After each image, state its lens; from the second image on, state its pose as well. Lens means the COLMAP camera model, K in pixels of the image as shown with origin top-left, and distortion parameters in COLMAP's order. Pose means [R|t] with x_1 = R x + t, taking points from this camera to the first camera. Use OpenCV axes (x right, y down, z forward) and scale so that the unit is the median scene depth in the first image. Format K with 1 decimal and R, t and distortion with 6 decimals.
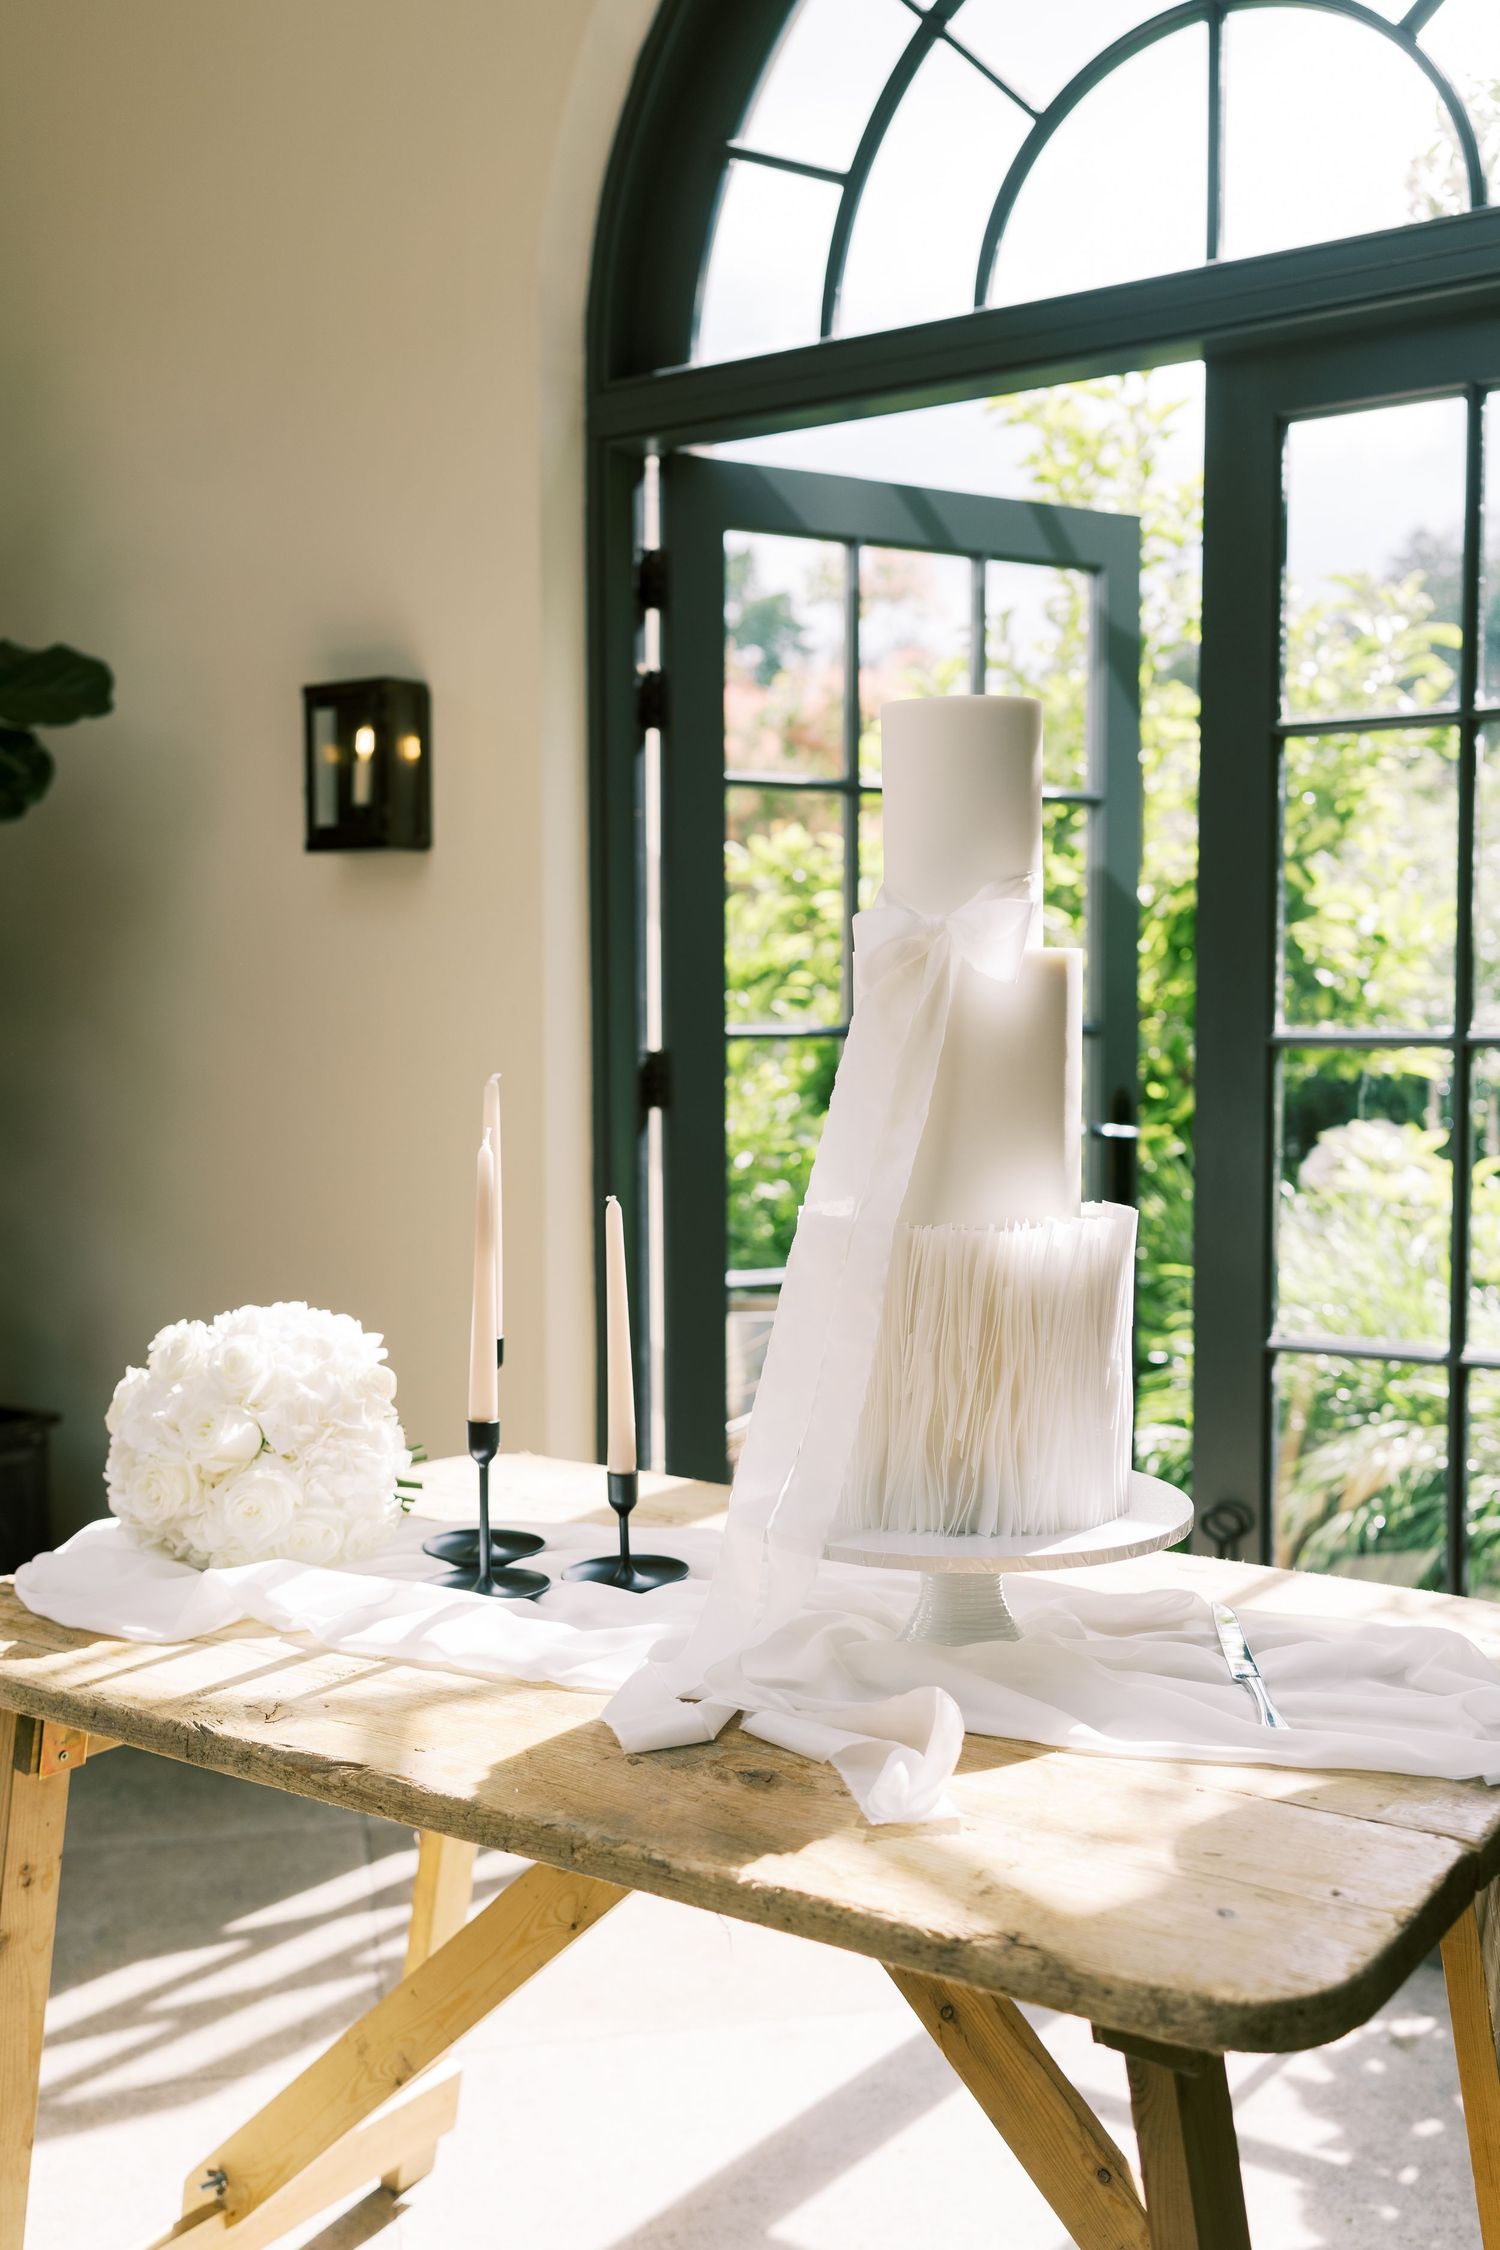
lens RADIAL K [[2147.6, 0, 750.0], [0, 2147.6, 1125.0], [0, 0, 1]] dist [-0.003748, 0.002174]
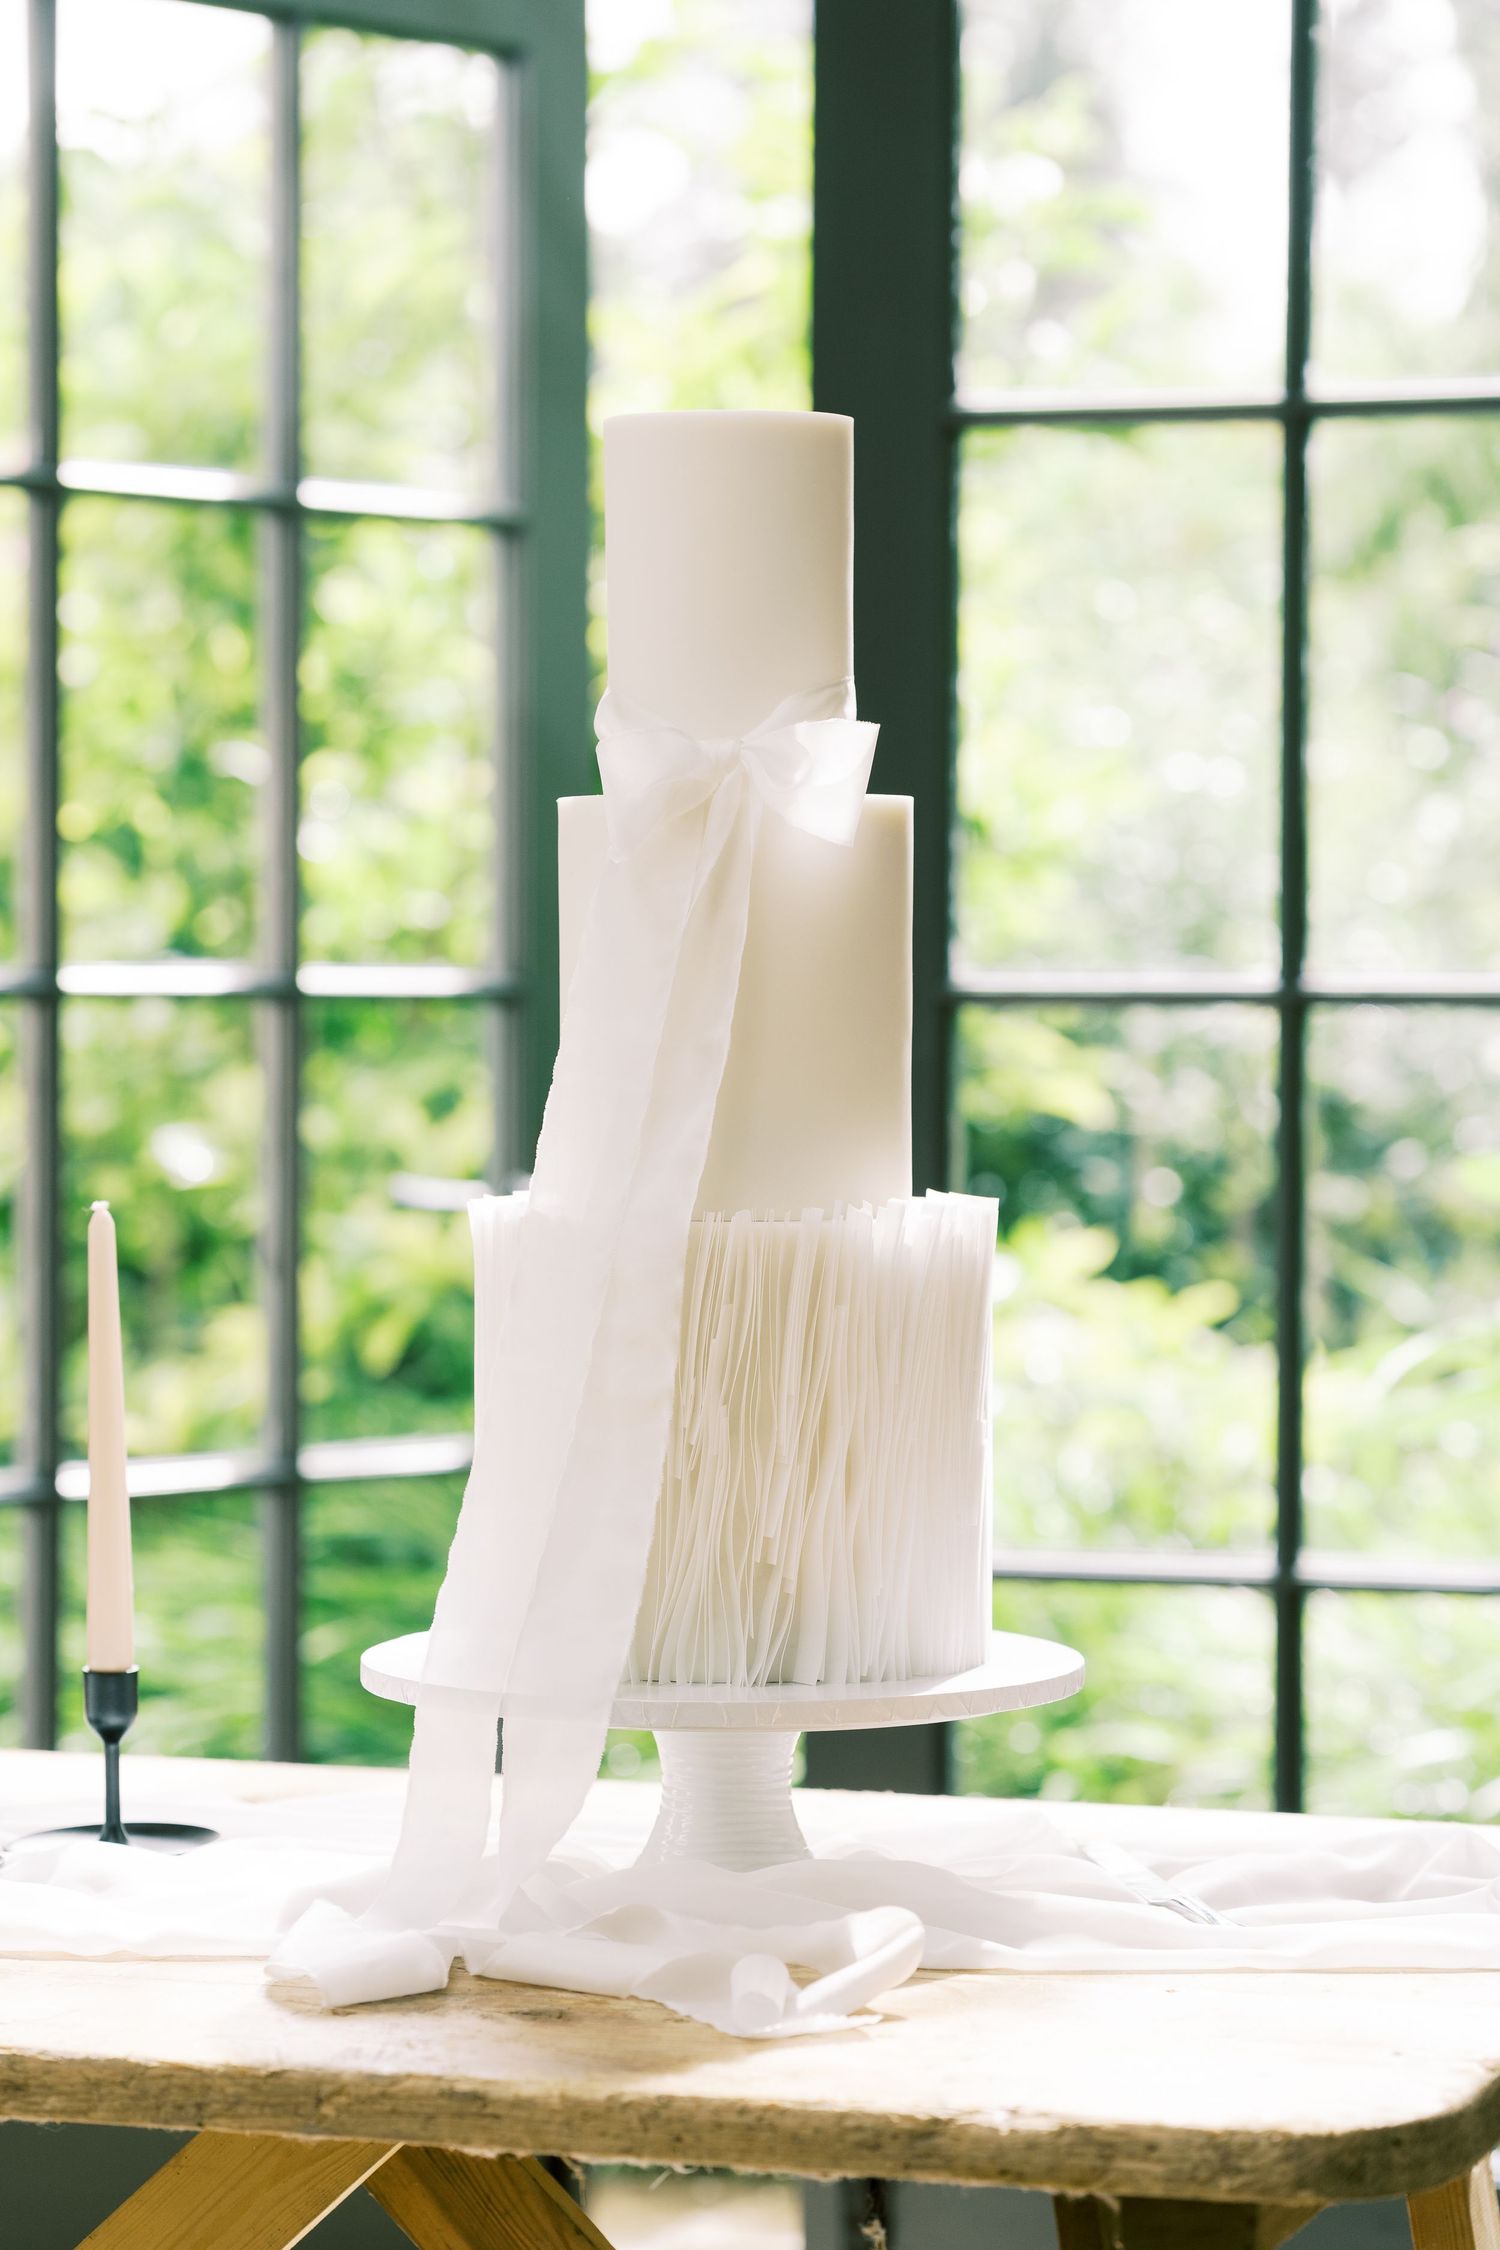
lens RADIAL K [[5498.9, 0, 750.0], [0, 5498.9, 1125.0], [0, 0, 1]] dist [-0.026763, -0.321303]
pose [[0.962090, -0.001446, 0.272729, -0.466353], [0.010201, 0.999477, -0.030687, 0.090954], [-0.272542, 0.032305, 0.961601, -0.790433]]
